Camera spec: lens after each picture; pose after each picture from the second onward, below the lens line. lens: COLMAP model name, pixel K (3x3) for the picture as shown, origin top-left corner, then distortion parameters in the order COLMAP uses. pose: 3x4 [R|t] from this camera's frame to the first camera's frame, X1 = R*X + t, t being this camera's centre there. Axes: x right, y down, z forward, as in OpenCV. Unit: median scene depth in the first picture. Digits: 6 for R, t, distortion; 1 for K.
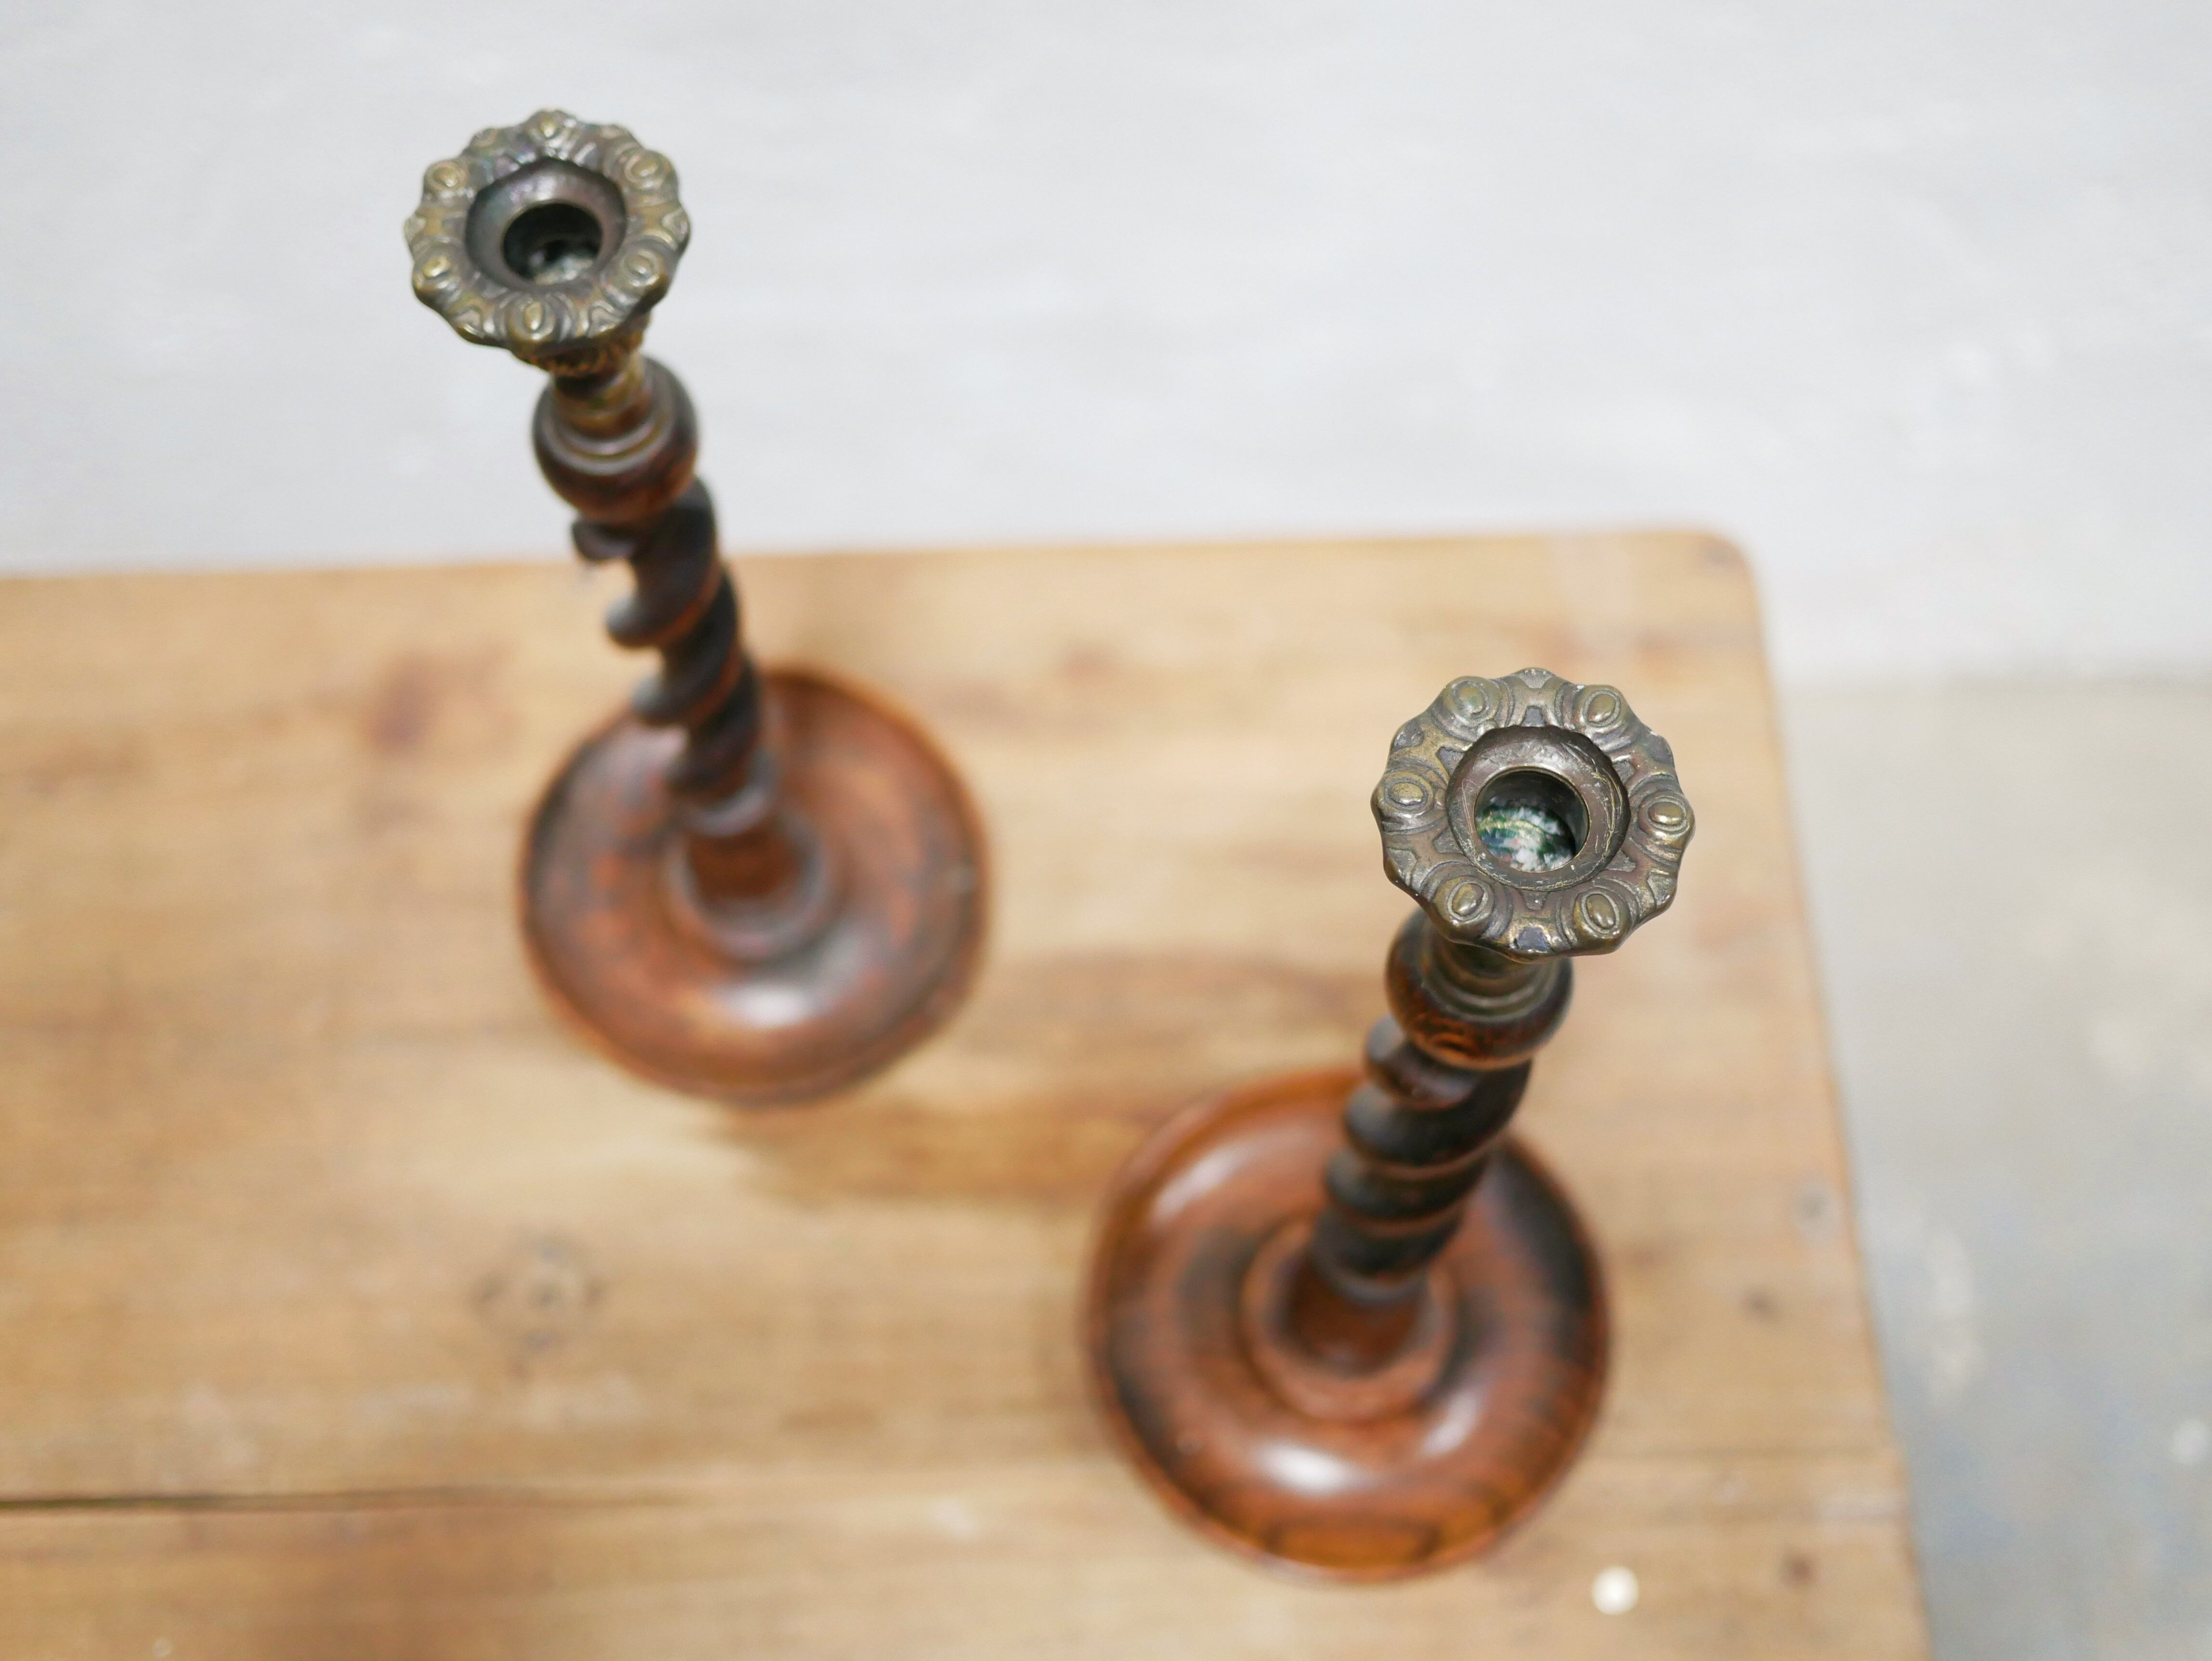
lens RADIAL K [[2540.5, 0, 1106.0], [0, 2540.5, 830.5], [0, 0, 1]] dist [-0.009328, -0.019711]
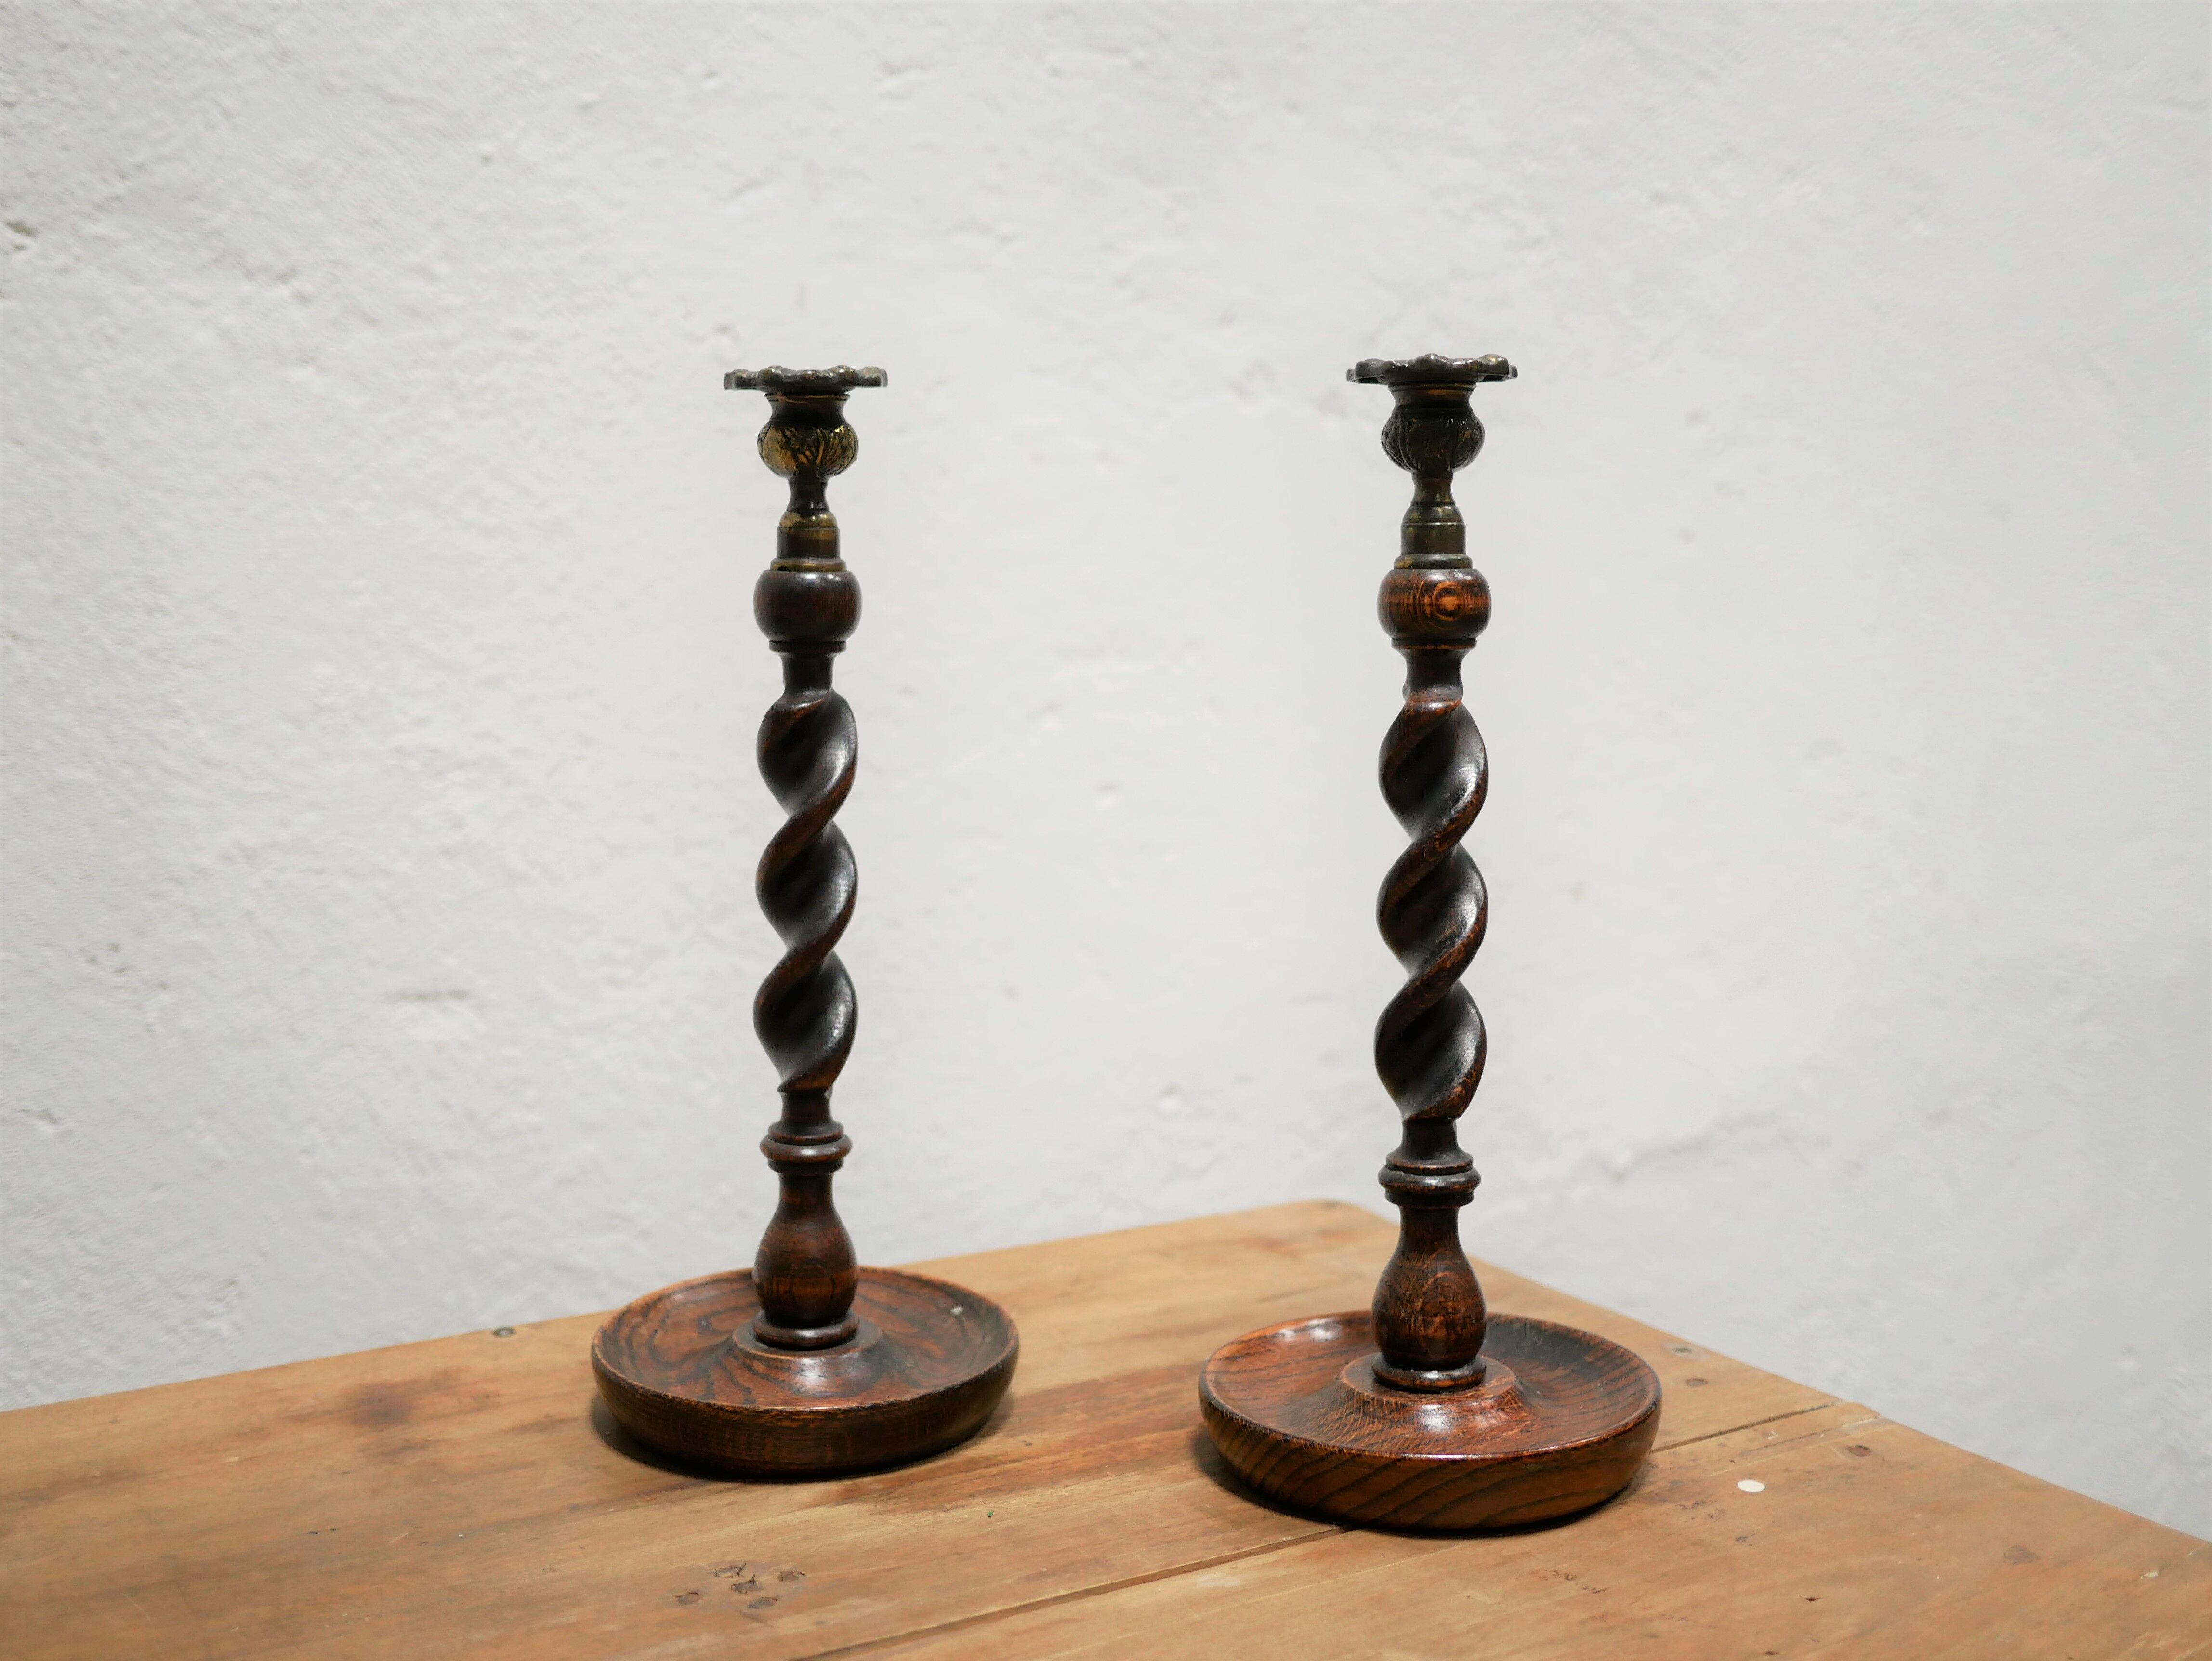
lens RADIAL K [[2496.9, 0, 1099.3], [0, 2496.9, 827.4], [0, 0, 1]] dist [-0.018792, 0.017213]
pose [[0.880657, -0.063126, 0.469531, -0.533383], [0.434232, 0.503850, -0.746711, 0.814576], [-0.189436, 0.861481, 0.471130, 0.262196]]
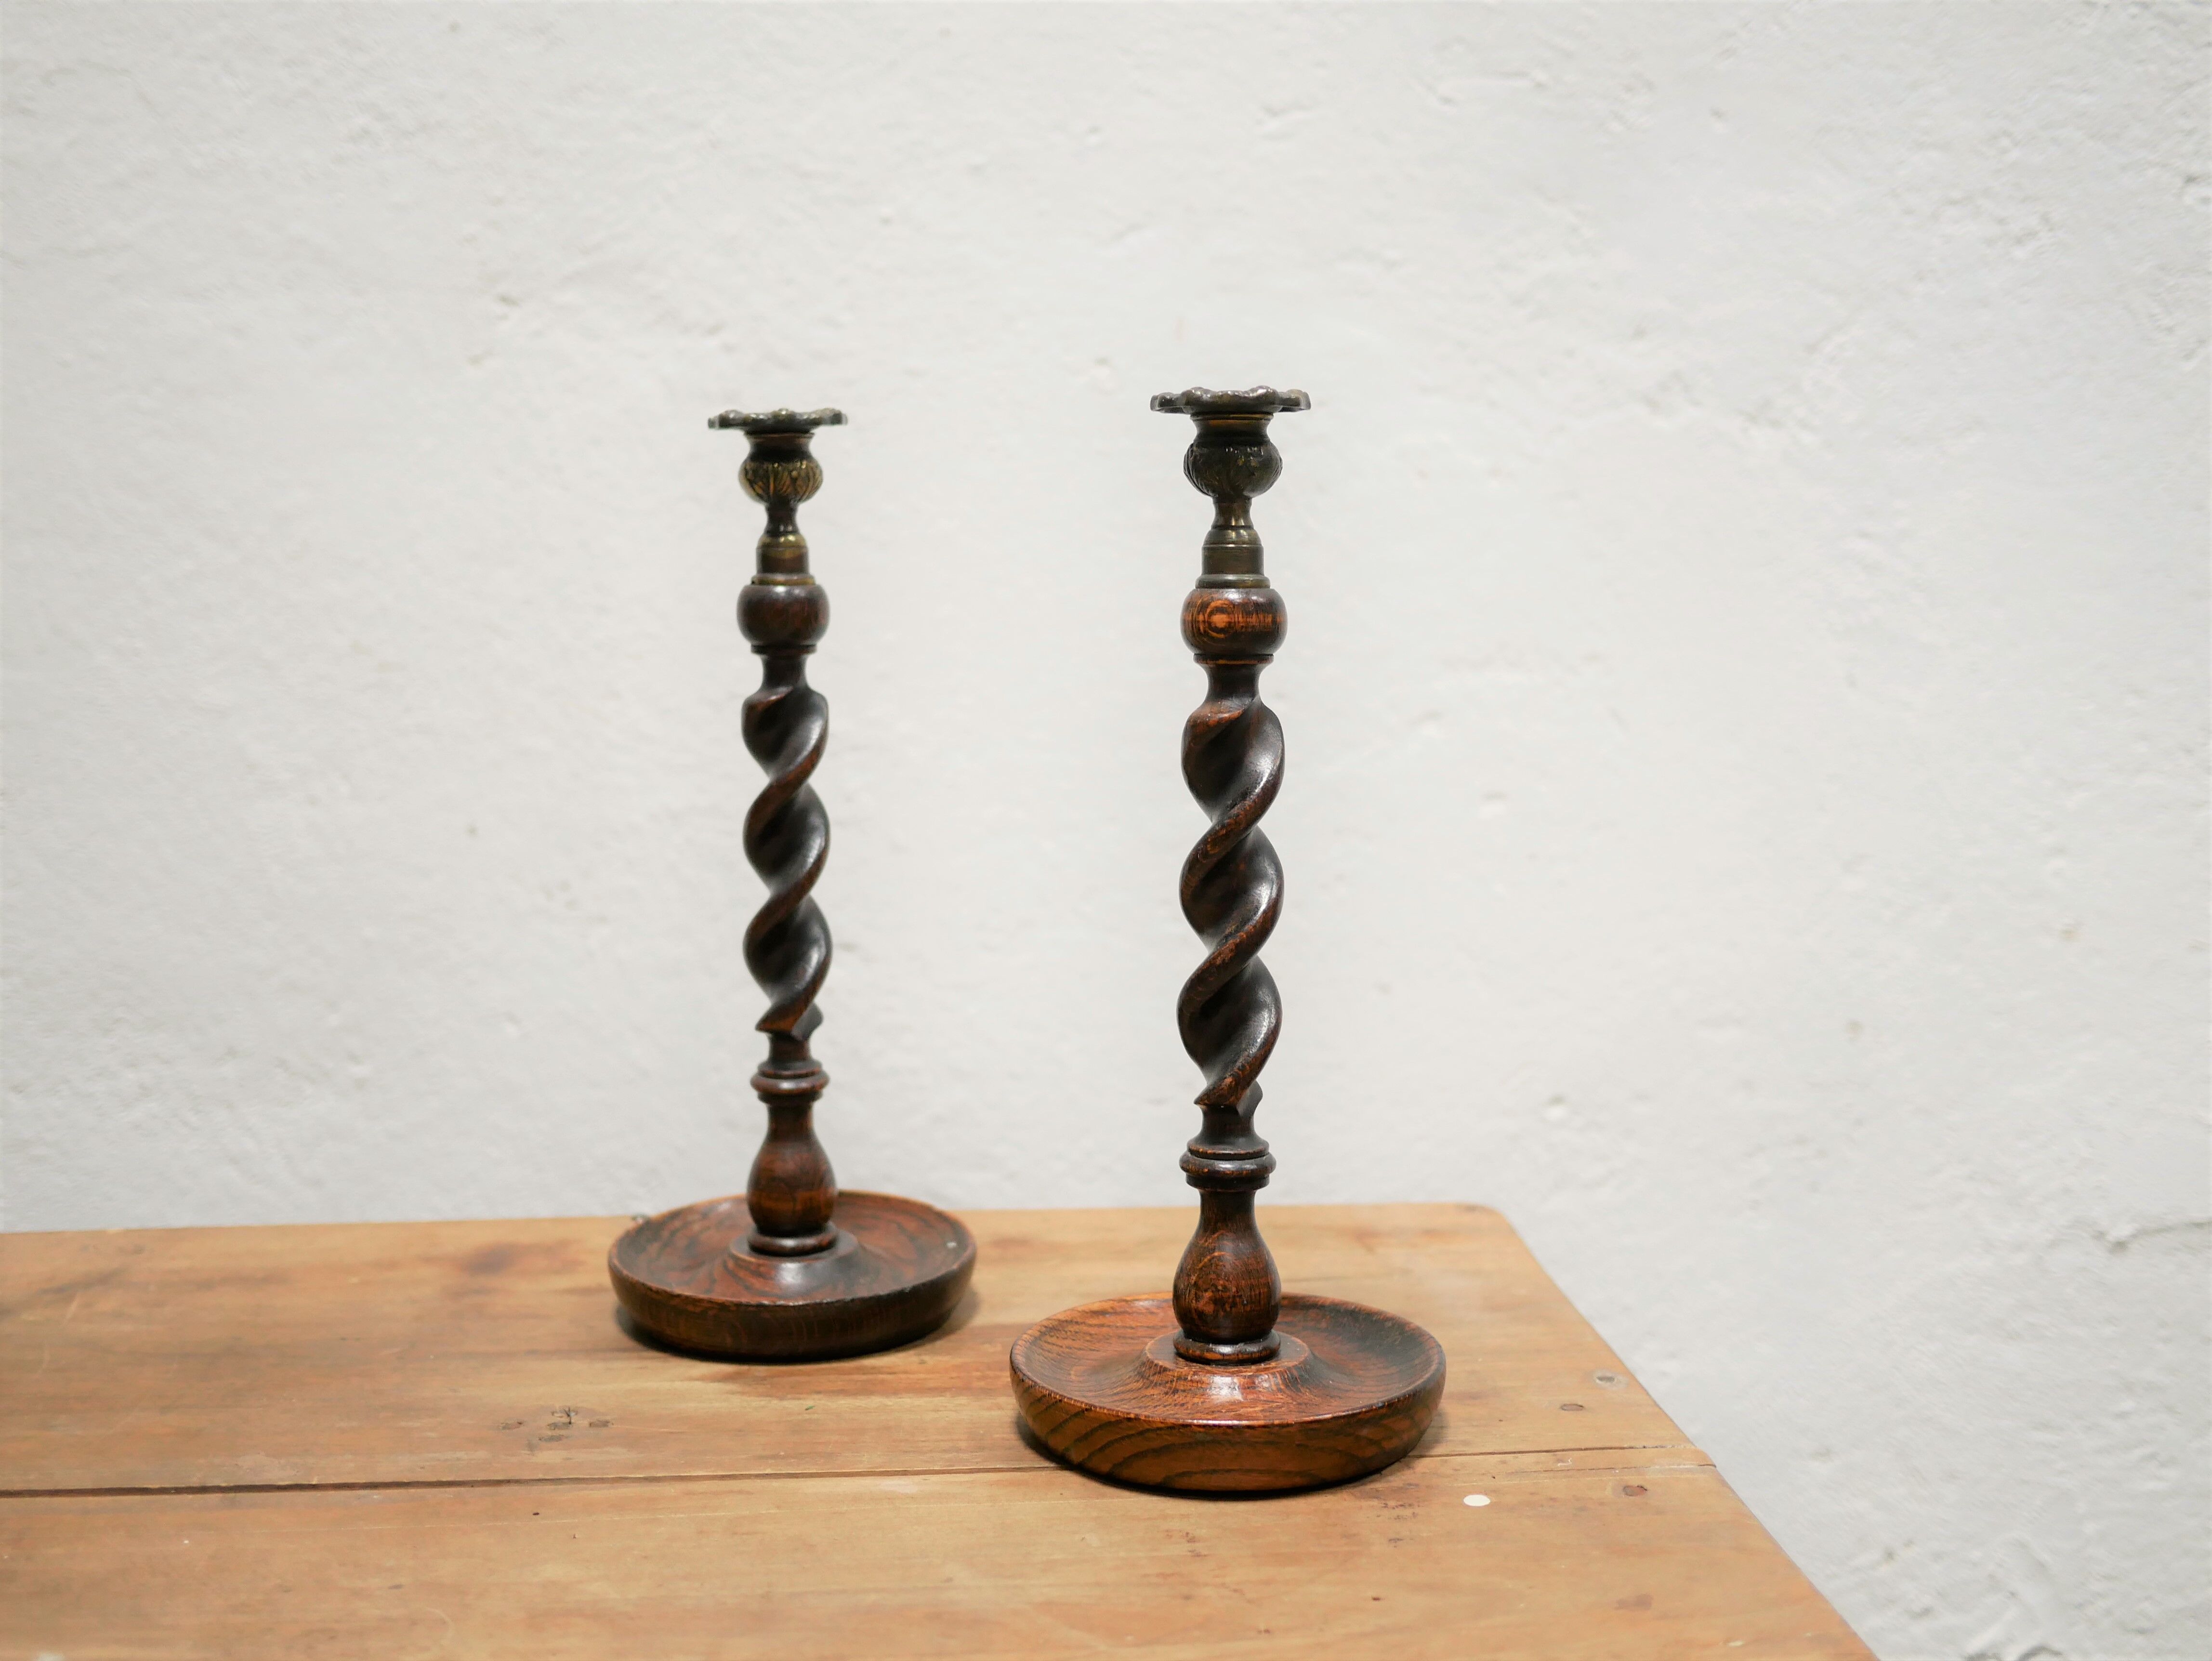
lens RADIAL K [[2496.9, 0, 1099.3], [0, 2496.9, 827.4], [0, 0, 1]] dist [-0.018792, 0.017213]
pose [[0.999309, -0.011821, 0.035243, -0.005224], [0.036288, 0.515869, -0.855899, 1.045470], [-0.008064, 0.856586, 0.515941, 0.152580]]
